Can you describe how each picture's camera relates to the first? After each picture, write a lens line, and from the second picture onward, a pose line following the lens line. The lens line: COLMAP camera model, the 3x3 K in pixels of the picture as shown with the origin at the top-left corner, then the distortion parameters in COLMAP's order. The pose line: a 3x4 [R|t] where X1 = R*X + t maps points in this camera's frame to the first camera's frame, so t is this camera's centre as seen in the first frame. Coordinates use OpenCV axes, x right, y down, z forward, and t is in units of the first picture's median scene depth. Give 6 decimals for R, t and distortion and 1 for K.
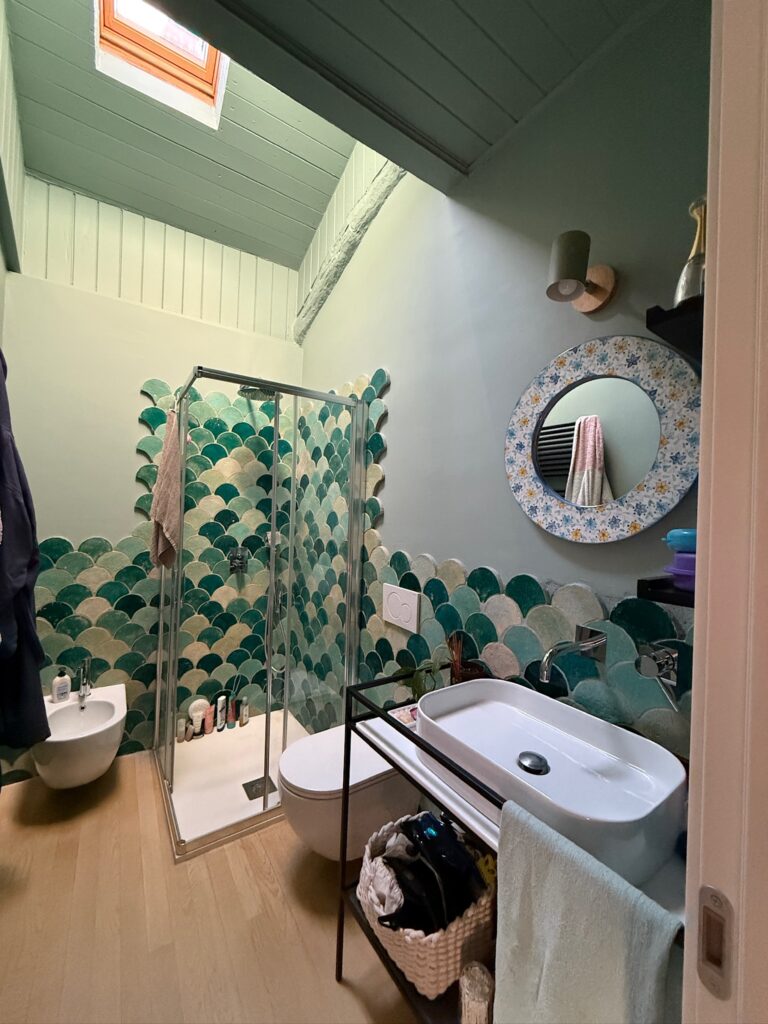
lens RADIAL K [[404.1, 0, 375.2], [0, 404.1, 515.0], [0, 0, 1]] dist [-0.008097, 0.001447]
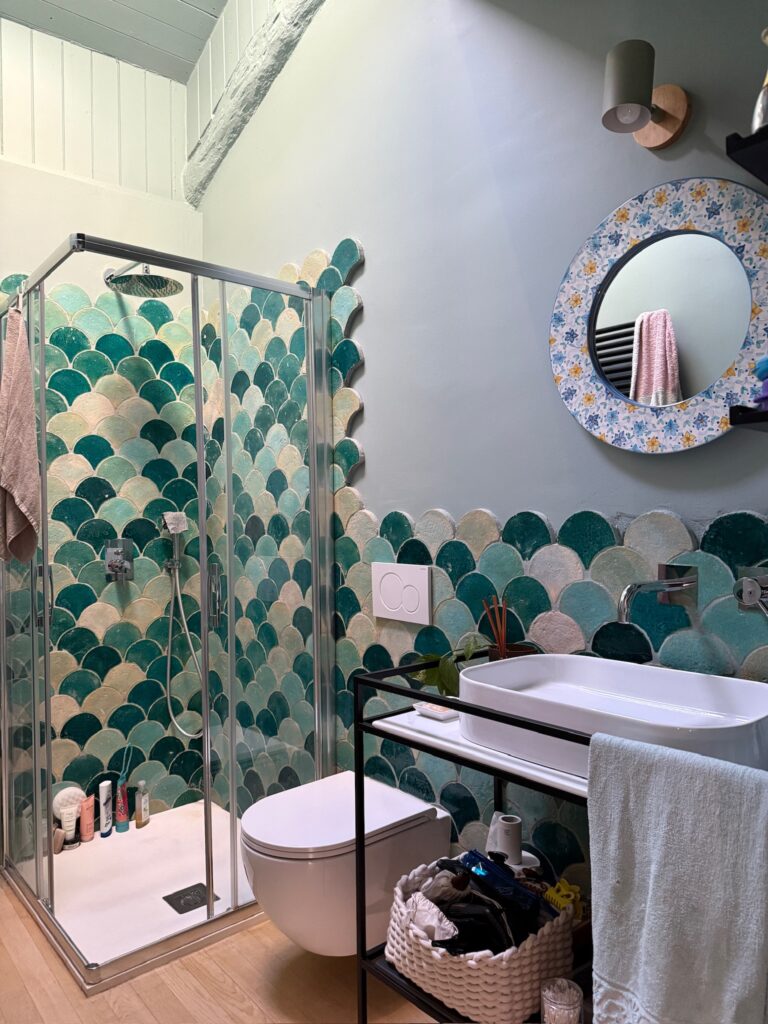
lens RADIAL K [[715.4, 0, 362.3], [0, 715.4, 530.5], [0, 0, 1]] dist [0.042609, -0.061034]
pose [[0.993488, -0.050012, 0.102370, -0.118876], [0.048991, 0.998721, 0.012465, 0.105462], [-0.102863, -0.007369, 0.994668, -0.181171]]
